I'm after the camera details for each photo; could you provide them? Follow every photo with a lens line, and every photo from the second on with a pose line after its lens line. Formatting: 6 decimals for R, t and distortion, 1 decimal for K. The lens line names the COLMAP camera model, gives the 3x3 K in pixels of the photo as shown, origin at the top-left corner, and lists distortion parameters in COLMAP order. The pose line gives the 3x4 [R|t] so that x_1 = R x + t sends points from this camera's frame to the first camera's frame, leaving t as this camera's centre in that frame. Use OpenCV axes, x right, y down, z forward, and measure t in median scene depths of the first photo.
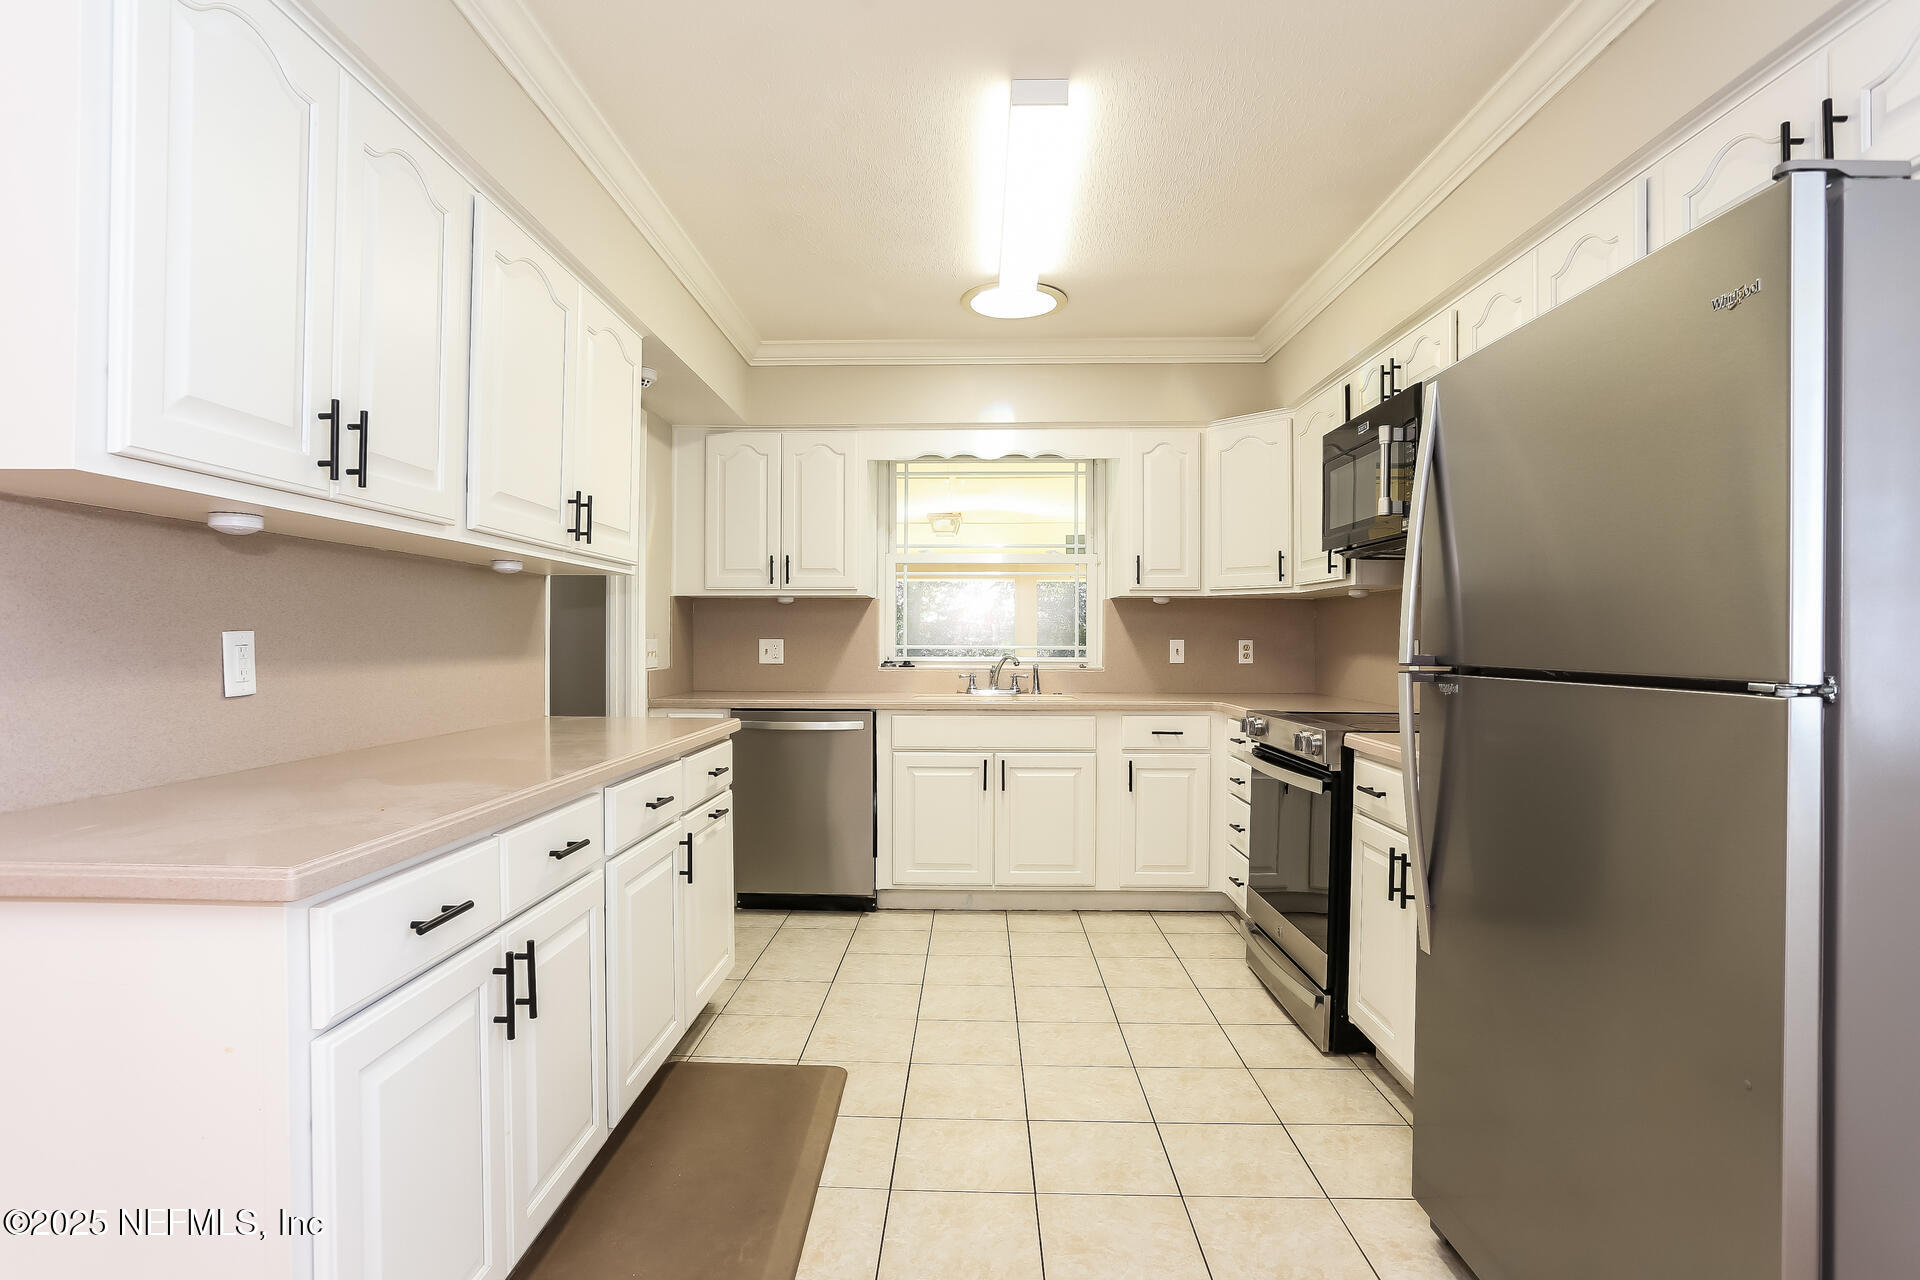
lens RADIAL K [[1000.8, 0, 934.9], [0, 1000.8, 644.3], [0, 0, 1]] dist [-0.072065, 0.046139]
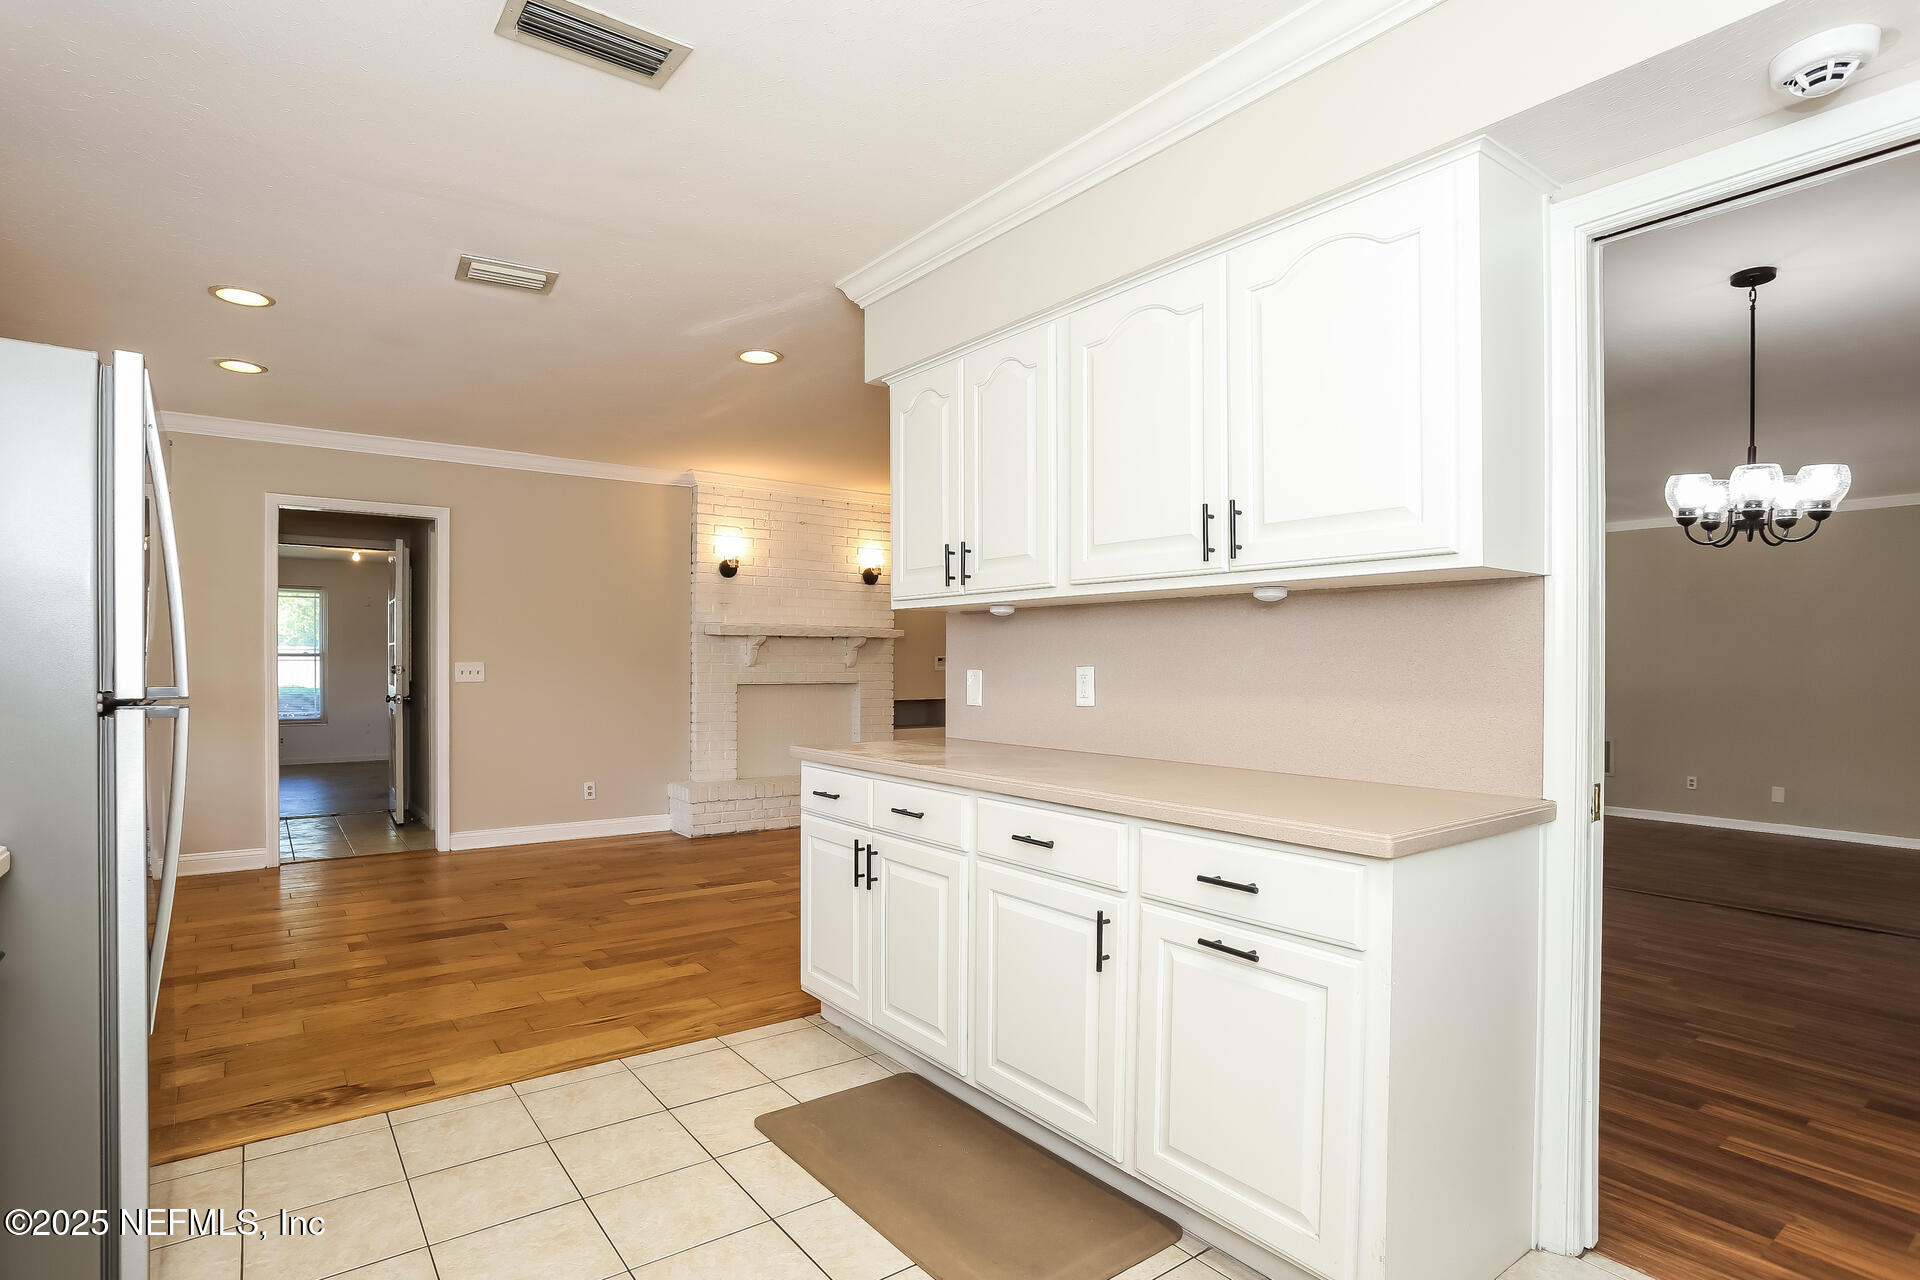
lens RADIAL K [[968.2, 0, 931.4], [0, 968.2, 666.0], [0, 0, 1]] dist [-0.034186, 0.000133]
pose [[-0.778189, -0.008671, -0.627971, 0.211662], [-0.013092, 0.999911, 0.002417, -0.006288], [0.627894, 0.010102, -0.778233, 0.881555]]
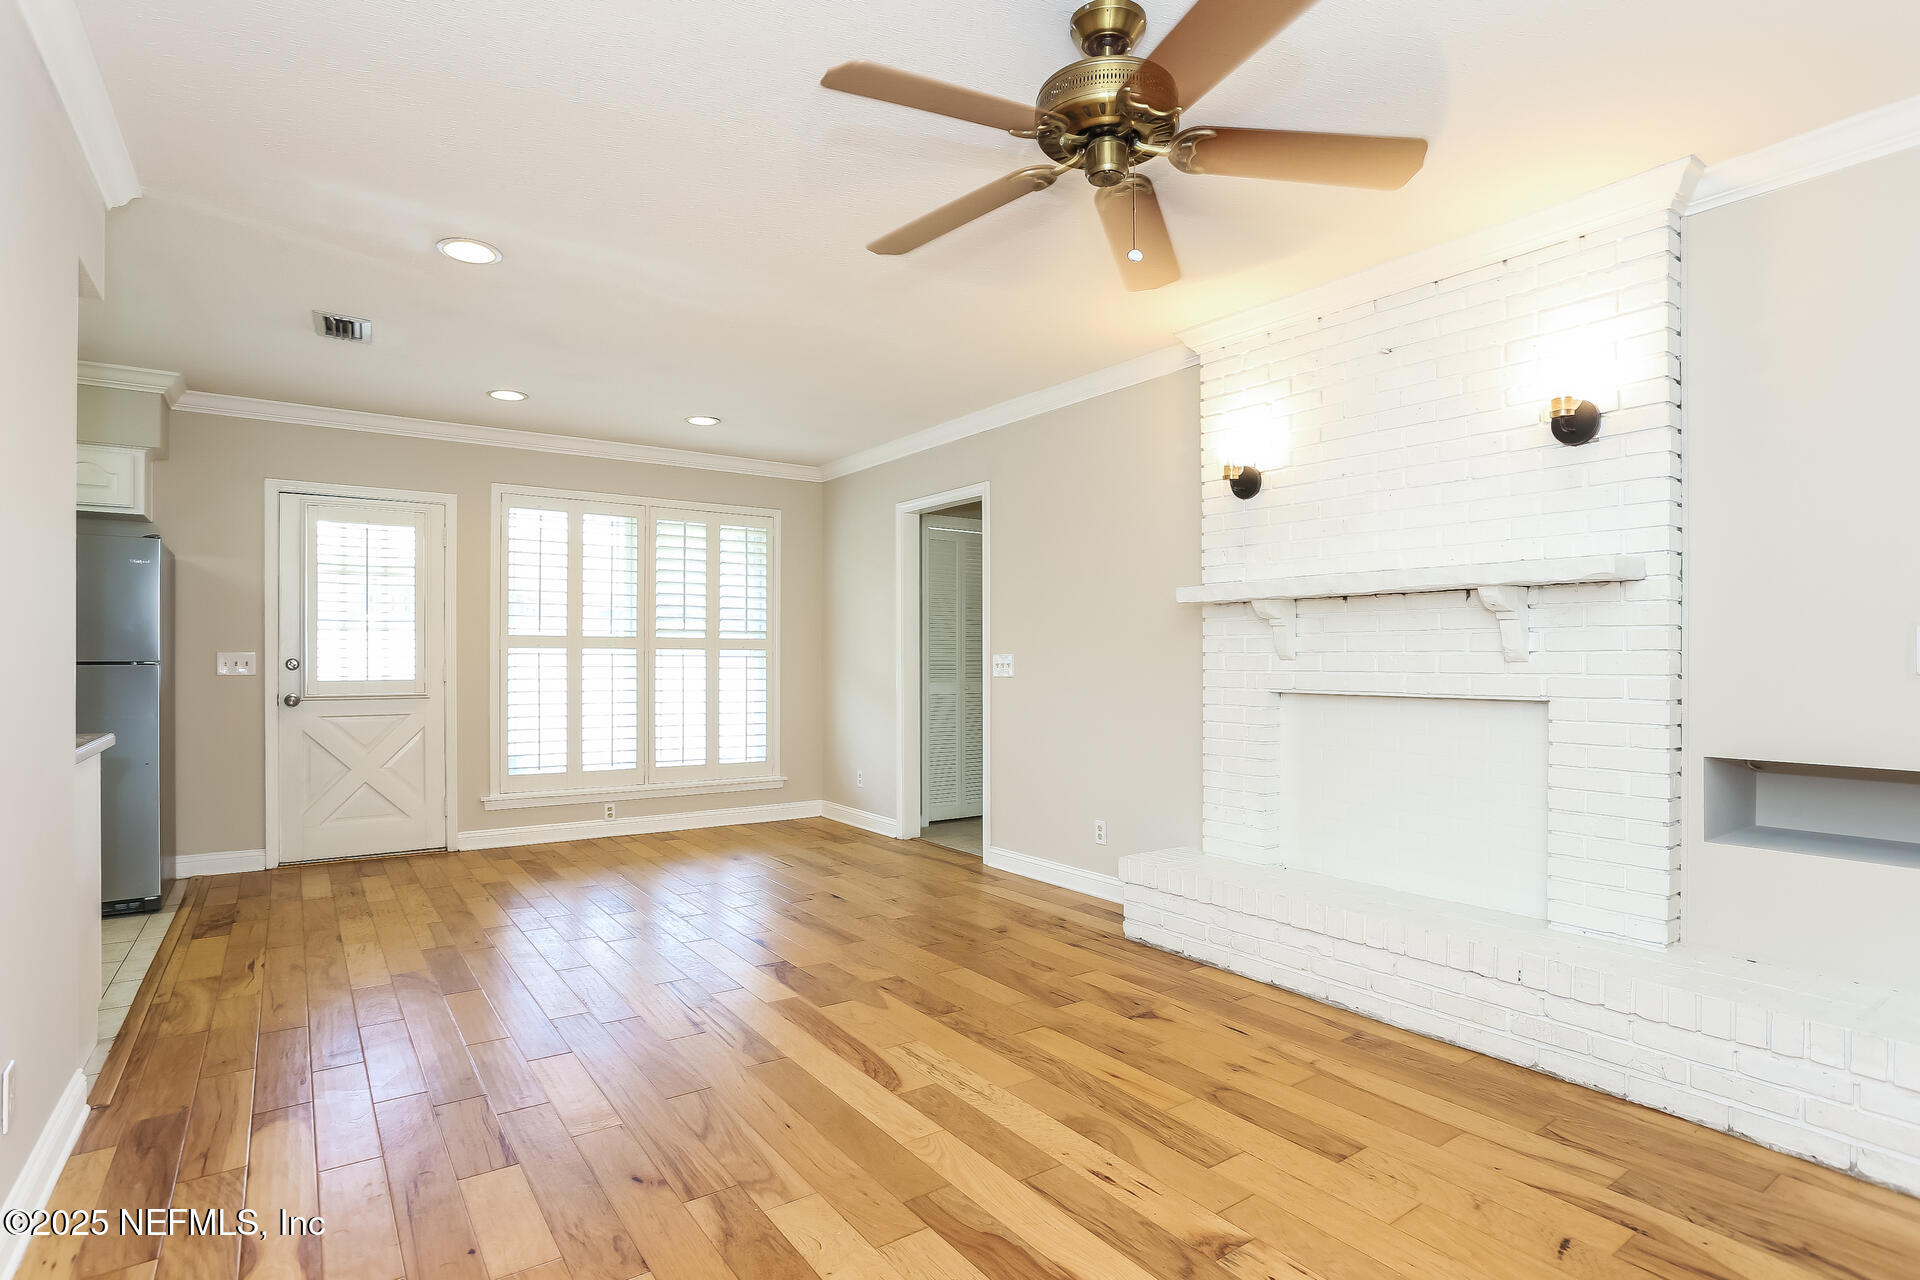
lens RADIAL K [[960.9, 0, 945.3], [0, 960.9, 649.0], [0, 0, 1]] dist [-0.070391, 0.037751]
pose [[-0.610065, 0.001539, 0.792350, -1.038939], [-0.002449, 0.999990, -0.003828, -0.002166], [-0.792348, -0.004276, -0.610055, 0.187162]]
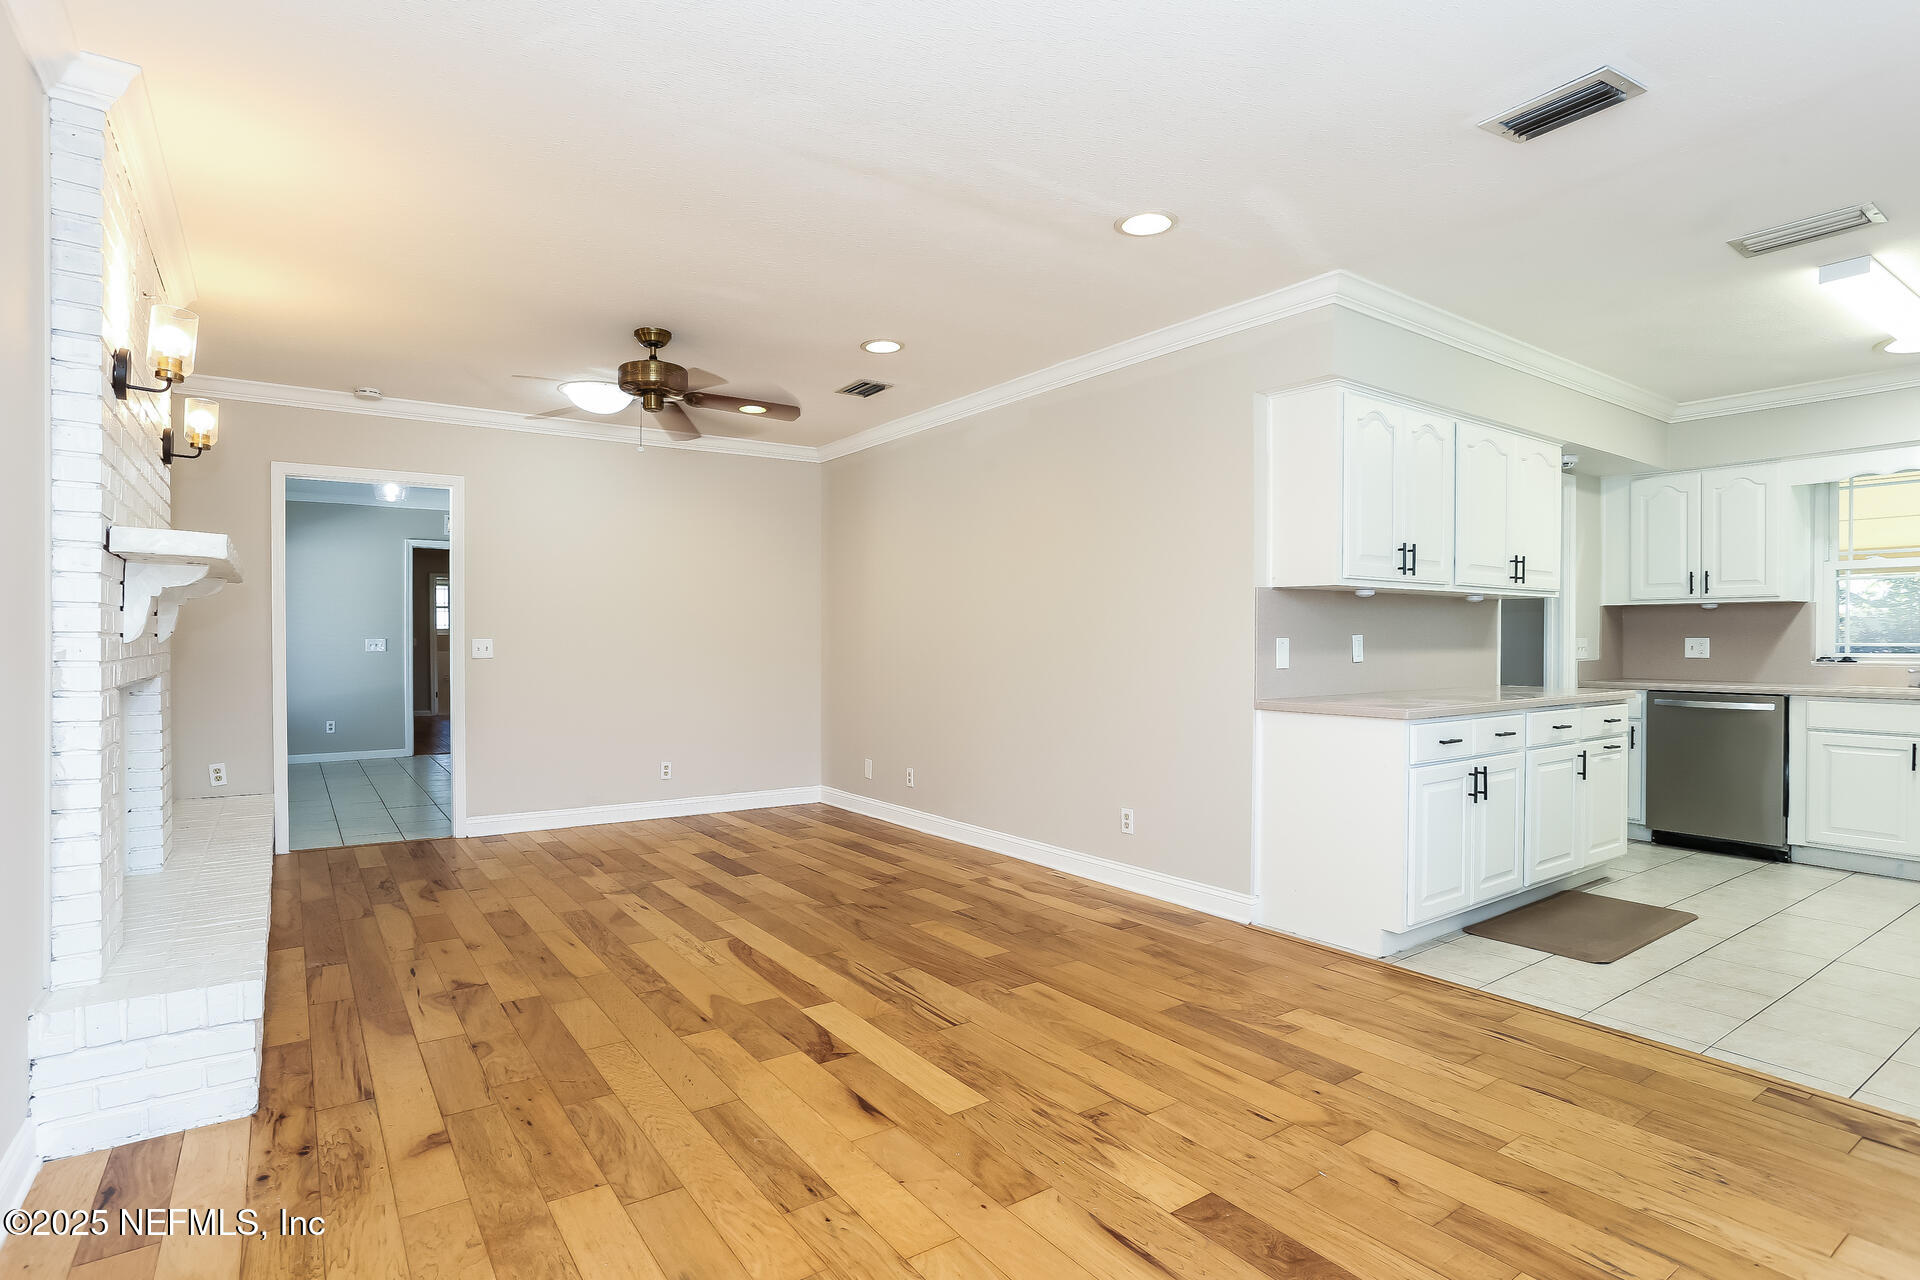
lens RADIAL K [[960.9, 0, 945.3], [0, 960.9, 649.0], [0, 0, 1]] dist [-0.070391, 0.037751]
pose [[0.610314, 0.004147, -0.792149, 0.211239], [-0.001034, 0.999990, 0.004439, 0.005026], [0.792159, -0.001890, 0.610311, -0.504654]]
